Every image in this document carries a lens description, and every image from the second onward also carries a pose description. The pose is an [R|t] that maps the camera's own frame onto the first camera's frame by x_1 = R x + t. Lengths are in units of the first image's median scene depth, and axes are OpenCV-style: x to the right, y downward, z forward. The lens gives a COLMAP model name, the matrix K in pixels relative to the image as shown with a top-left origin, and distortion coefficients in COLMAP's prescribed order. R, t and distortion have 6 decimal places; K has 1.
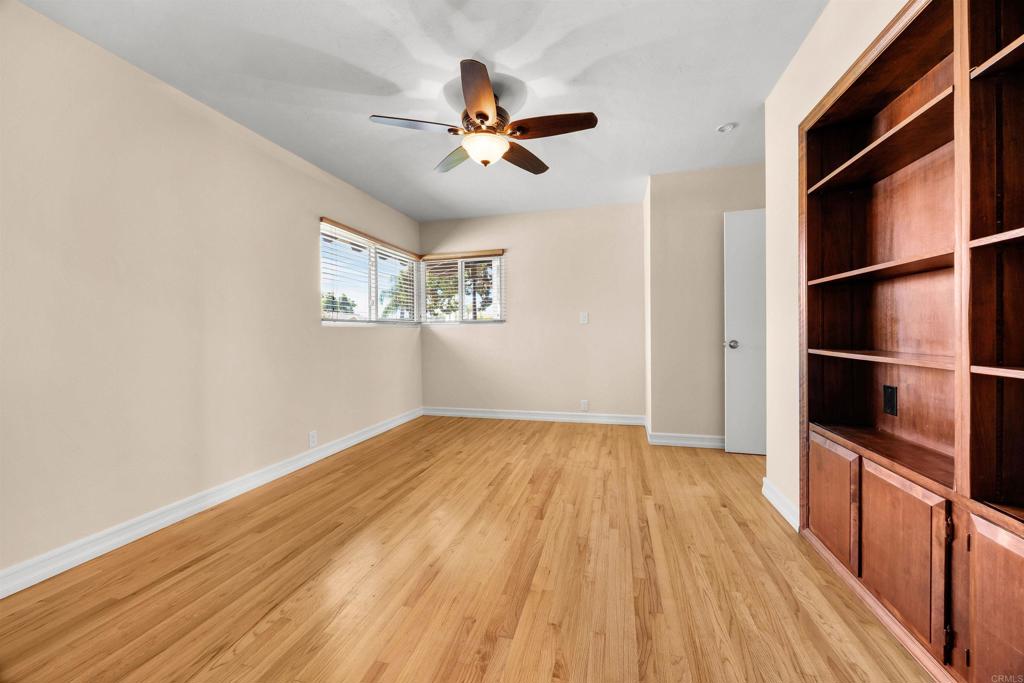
lens RADIAL K [[390.3, 0, 514.9], [0, 390.3, 336.5], [0, 0, 1]] dist [-0.014881, 0.000201]
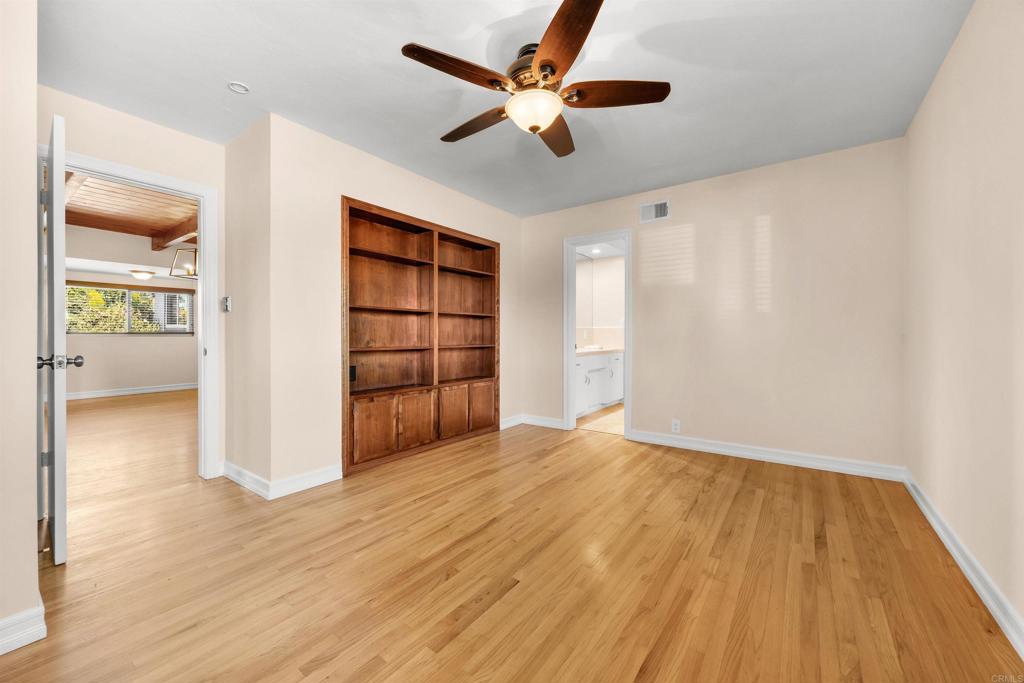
lens RADIAL K [[390.3, 0, 513.9], [0, 390.3, 338.1], [0, 0, 1]] dist [-0.014881, 0.000201]
pose [[-0.930662, 0.012339, 0.365672, -0.345416], [0.017512, 0.999788, 0.010832, -0.014213], [-0.365461, 0.016484, -0.930681, 1.857845]]
